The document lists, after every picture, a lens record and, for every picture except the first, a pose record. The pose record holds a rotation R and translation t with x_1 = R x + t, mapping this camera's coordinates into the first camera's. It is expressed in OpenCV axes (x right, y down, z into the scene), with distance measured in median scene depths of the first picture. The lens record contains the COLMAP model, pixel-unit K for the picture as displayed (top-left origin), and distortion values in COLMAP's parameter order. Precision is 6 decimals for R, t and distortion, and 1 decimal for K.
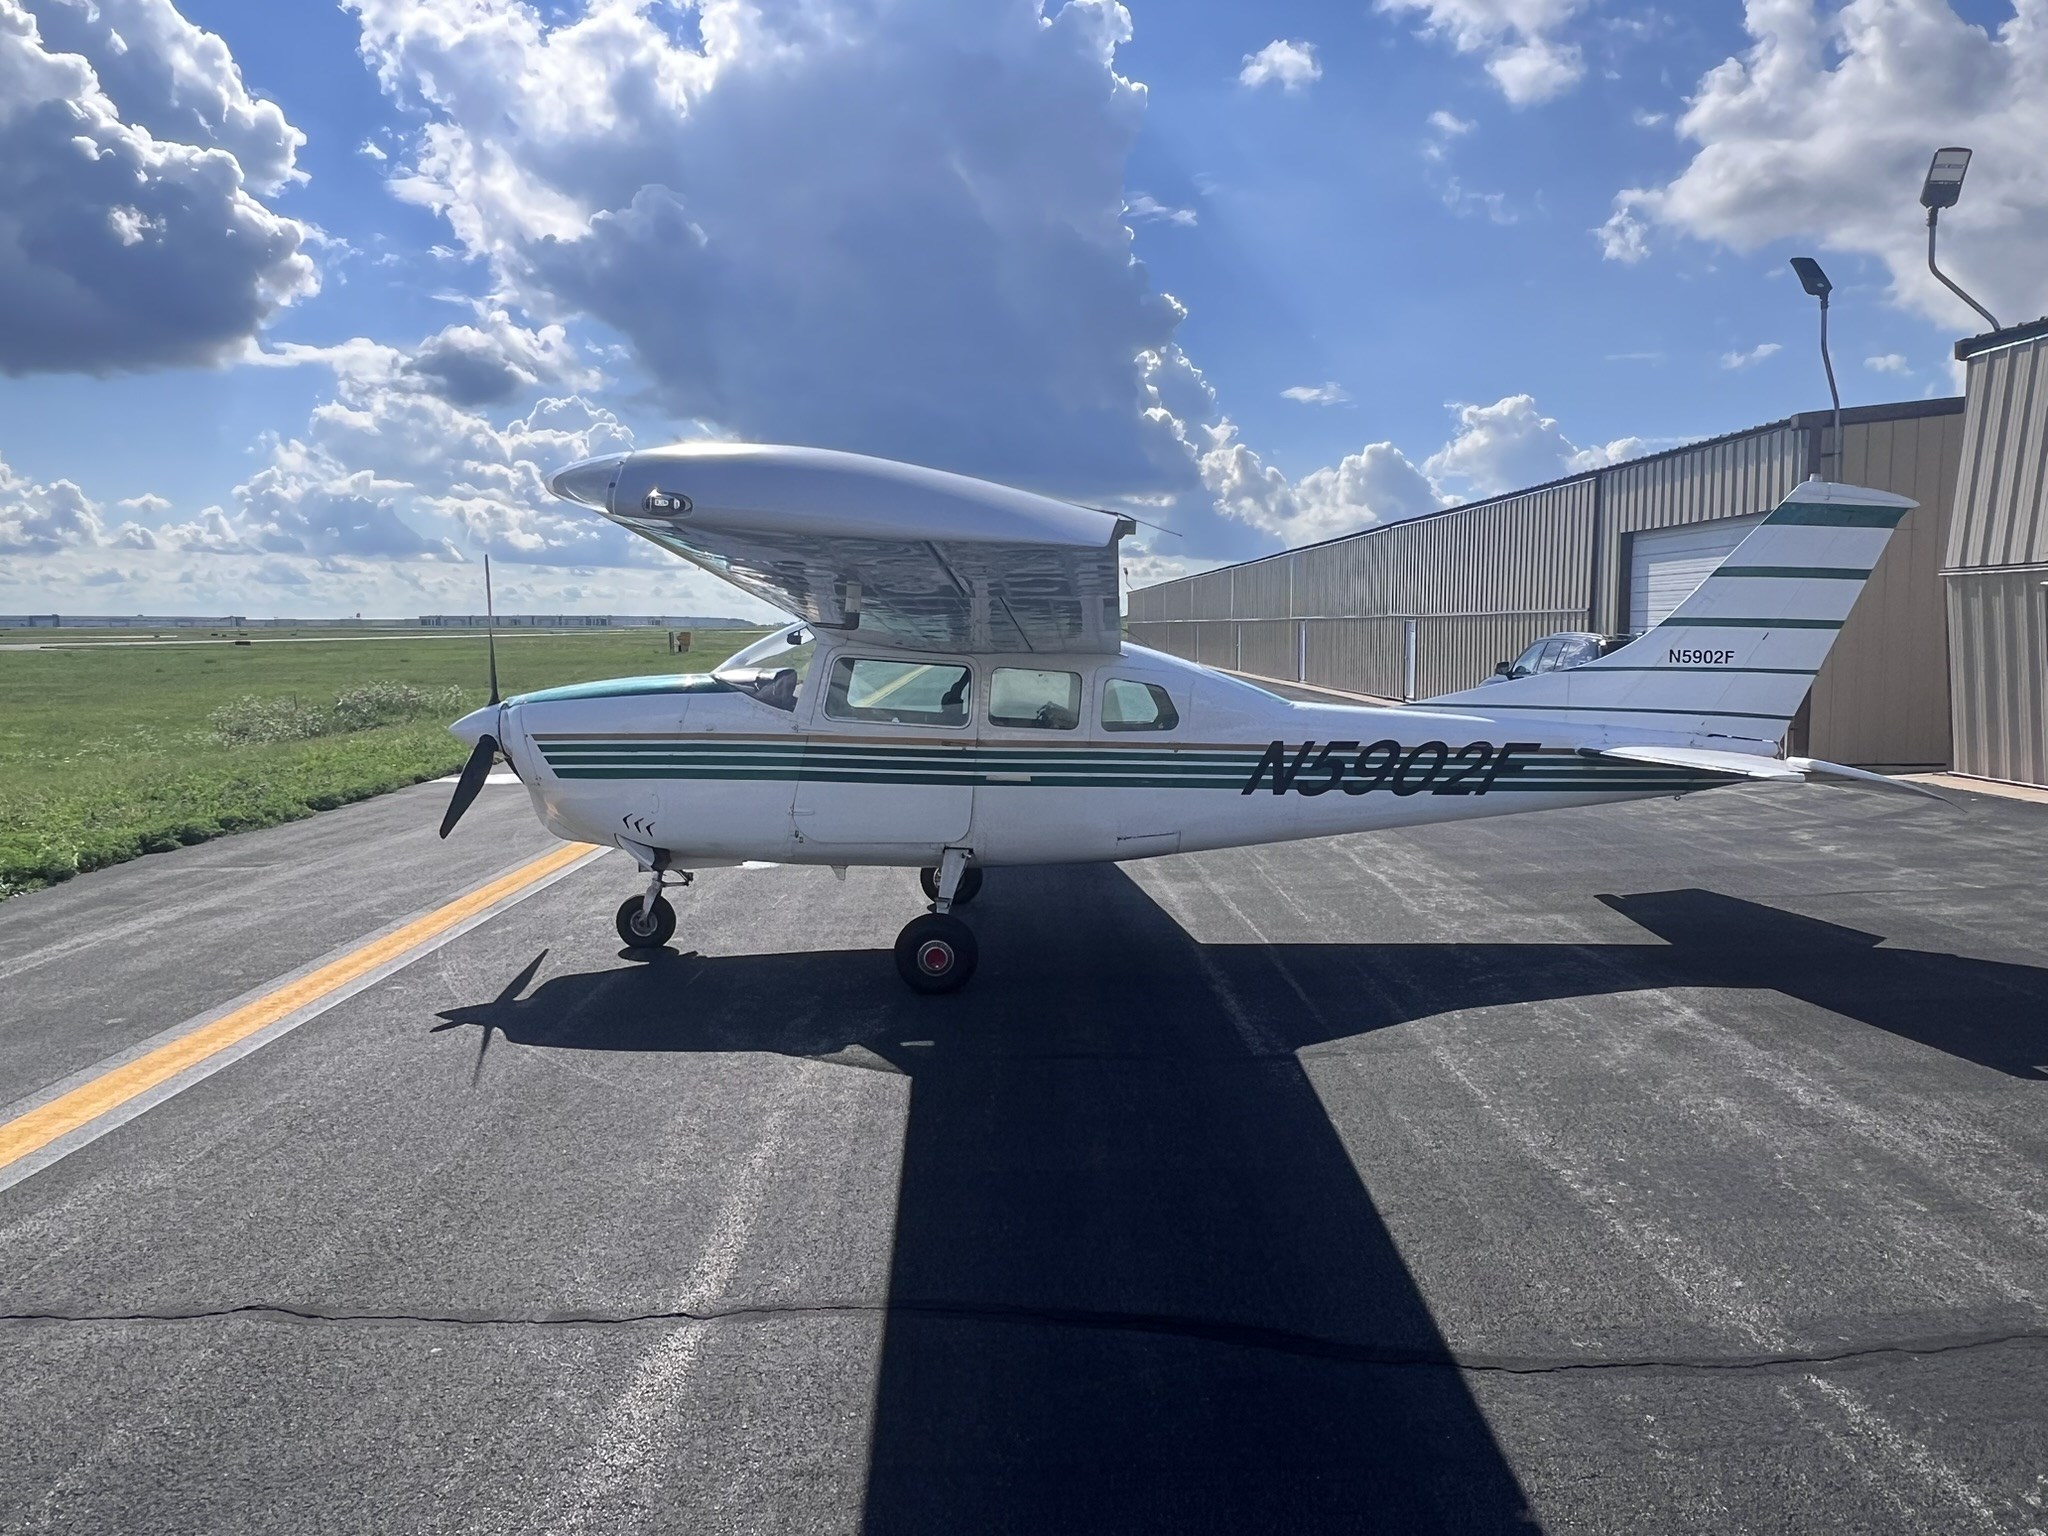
lens RADIAL K [[1471.2, 0, 1024.0], [0, 1471.2, 768.0], [0, 0, 1]] dist [-0.006718, -0.001340]
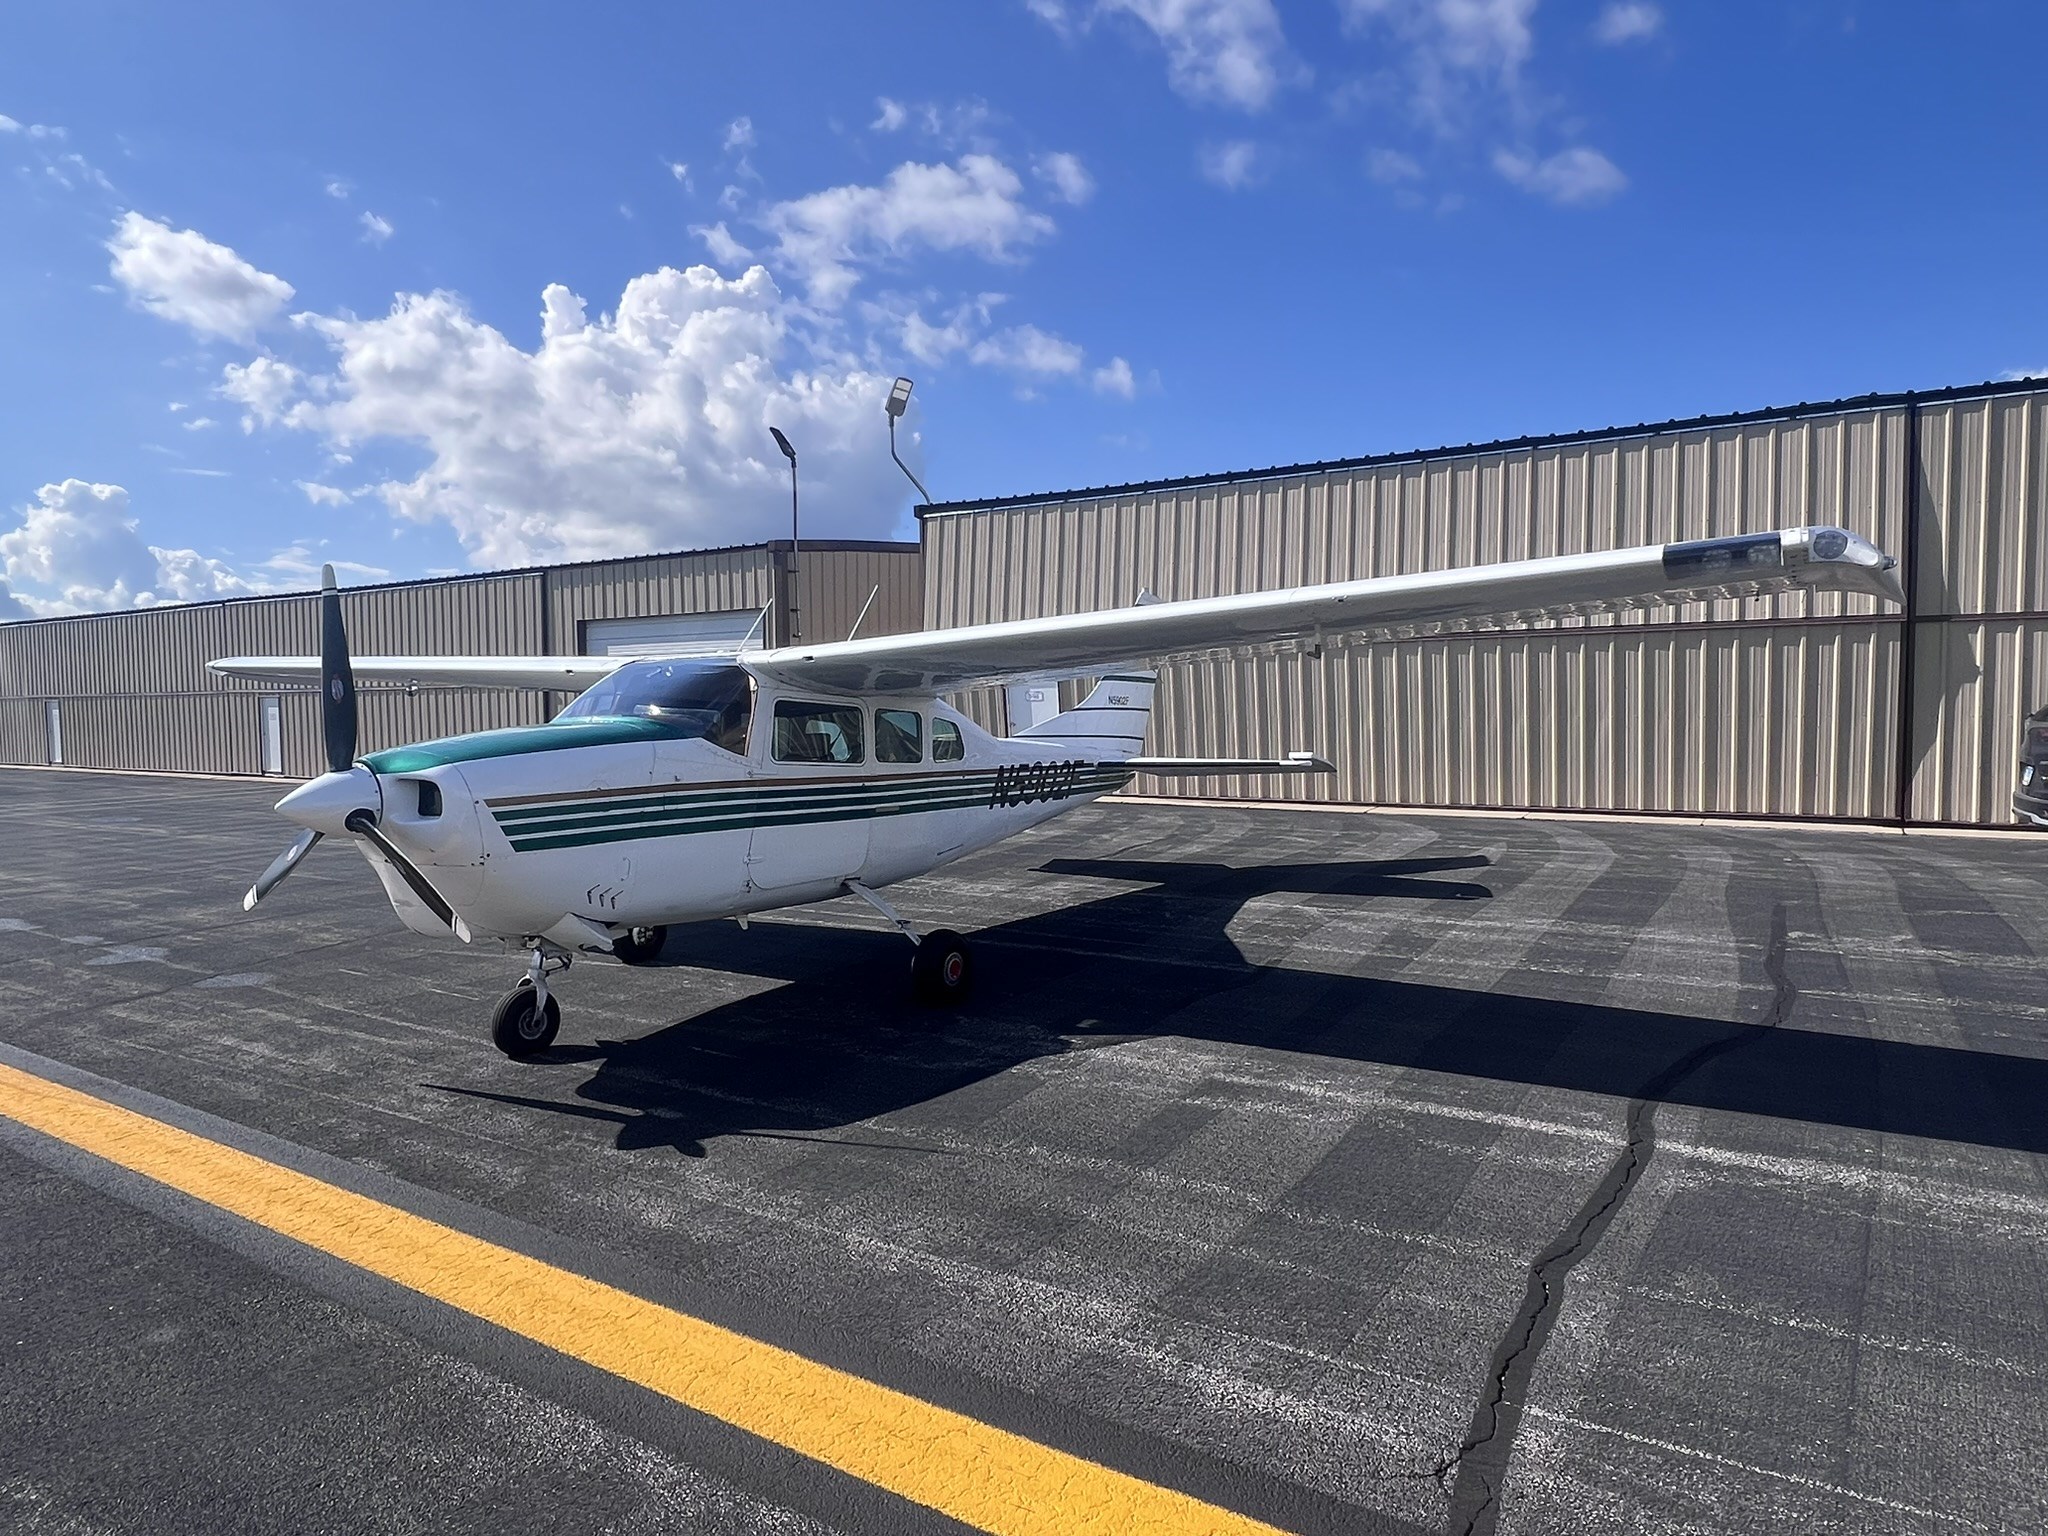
lens RADIAL K [[1244.9, 0, 1024.0], [0, 1244.9, 768.0], [0, 0, 1]] dist [-0.002316, -0.001342]
pose [[0.550579, -0.048035, 0.833400, -0.714570], [0.088598, 0.996067, -0.001121, -0.013262], [-0.830068, 0.074455, 0.552669, 0.382044]]
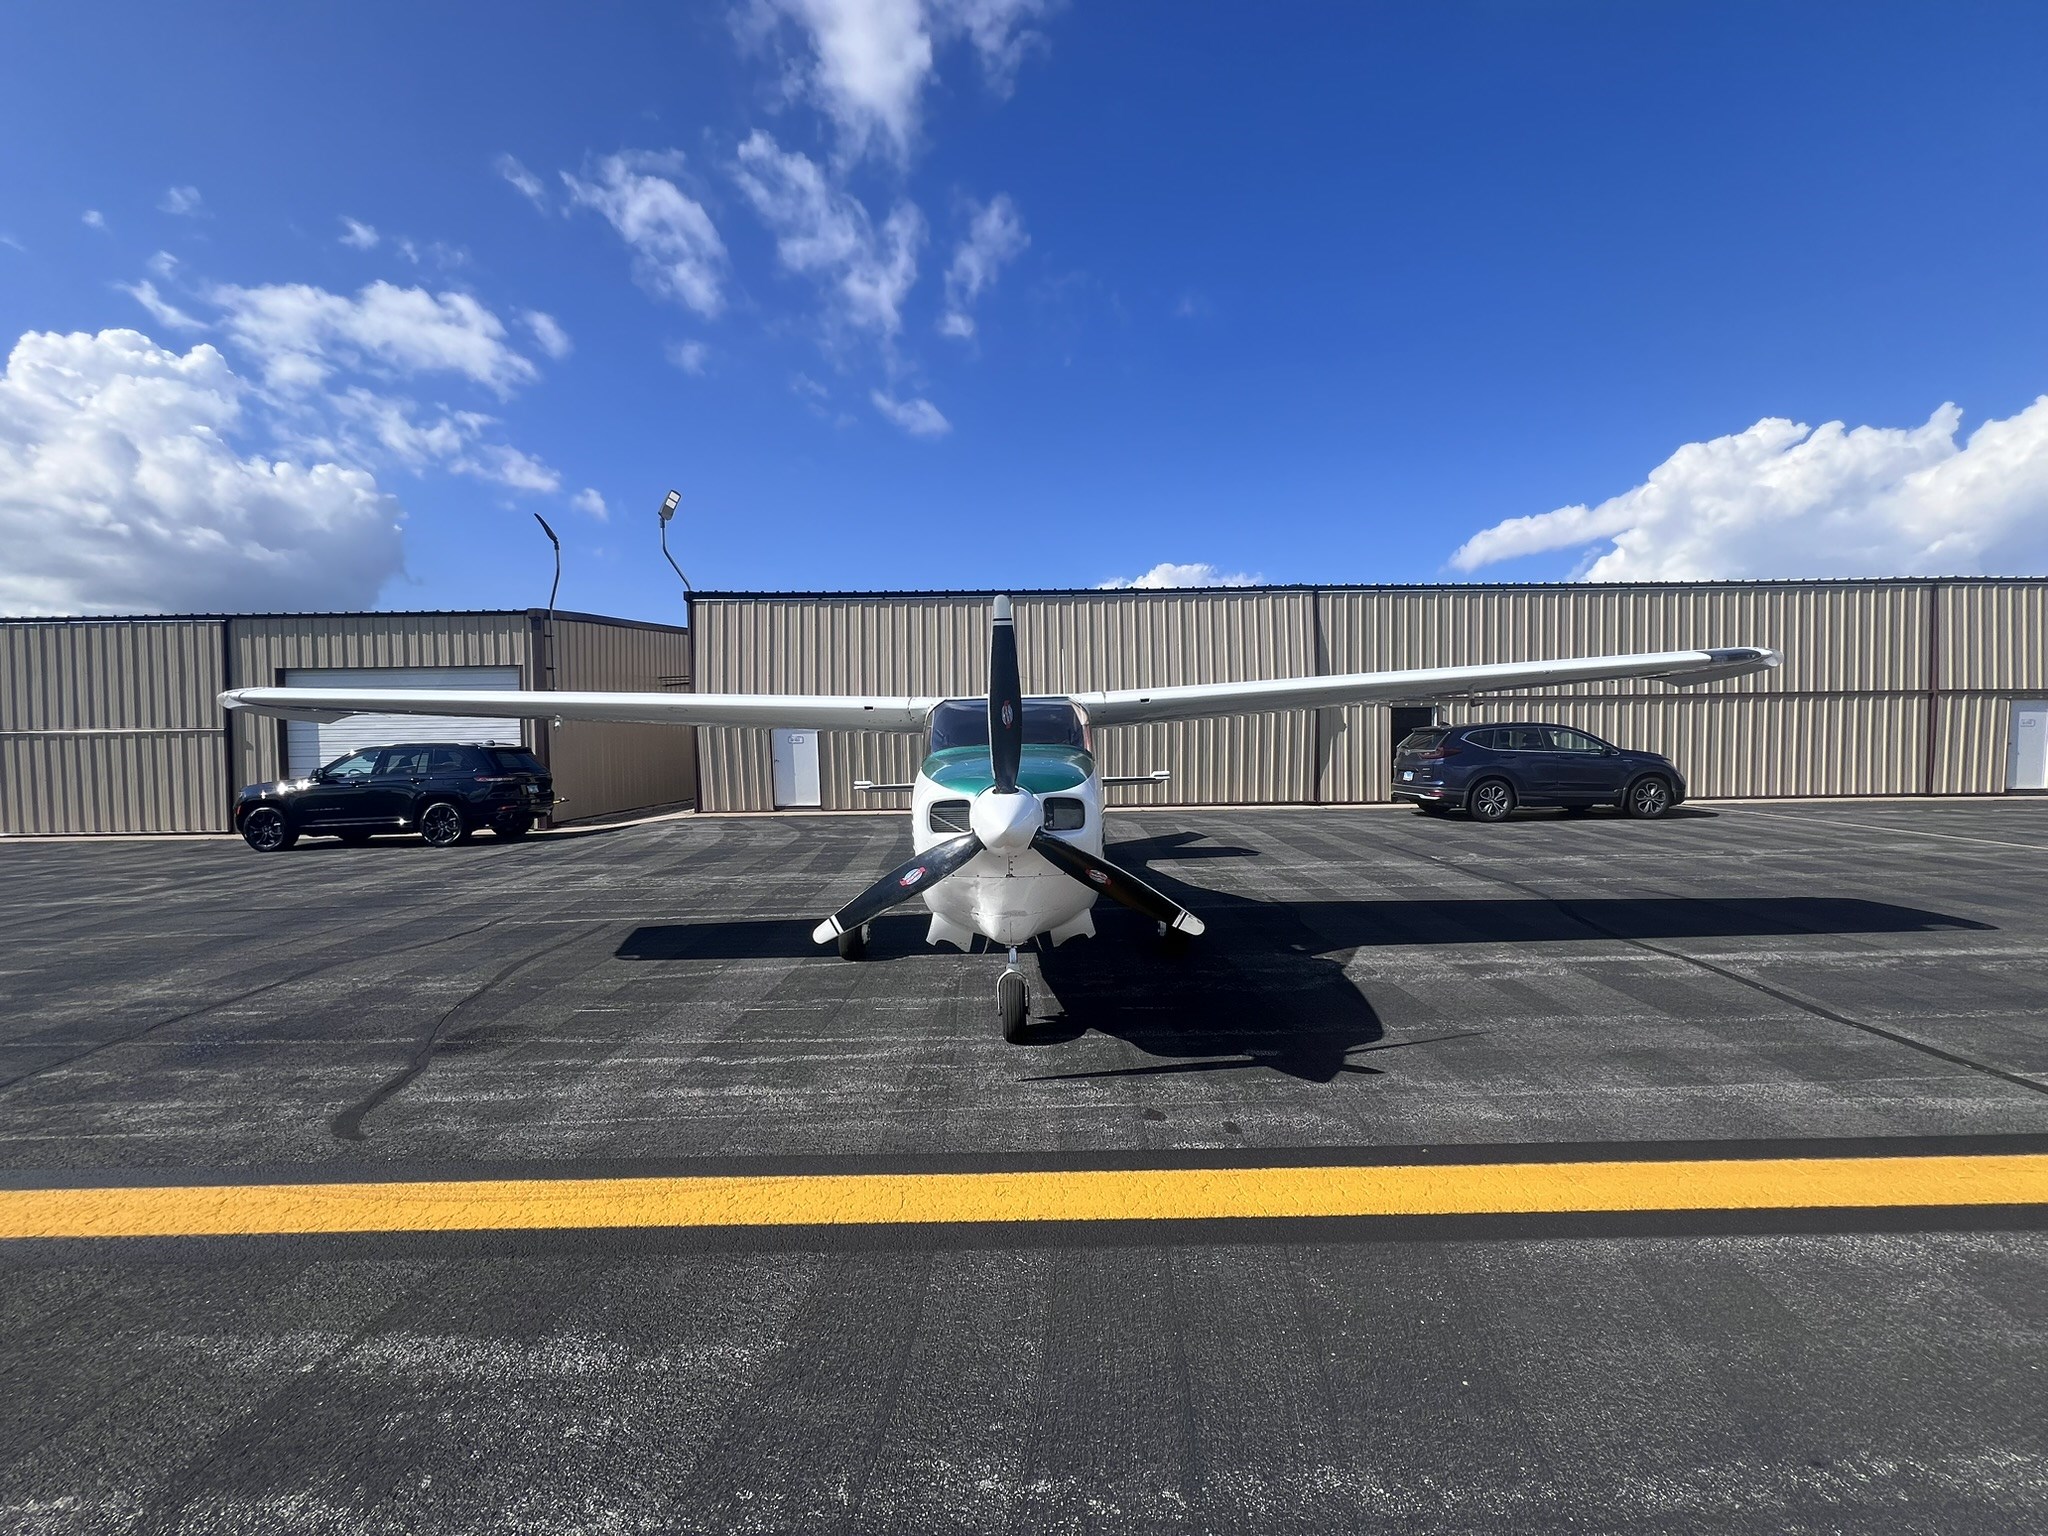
lens RADIAL K [[812.9, 0, 1024.0], [0, 812.9, 768.0], [0, 0, 1]] dist [-0.002068, 0.000152]
pose [[0.010885, -0.028796, 0.999526, -0.814789], [0.108437, 0.993724, 0.027448, -0.068104], [-0.994044, 0.108087, 0.013939, 1.013608]]
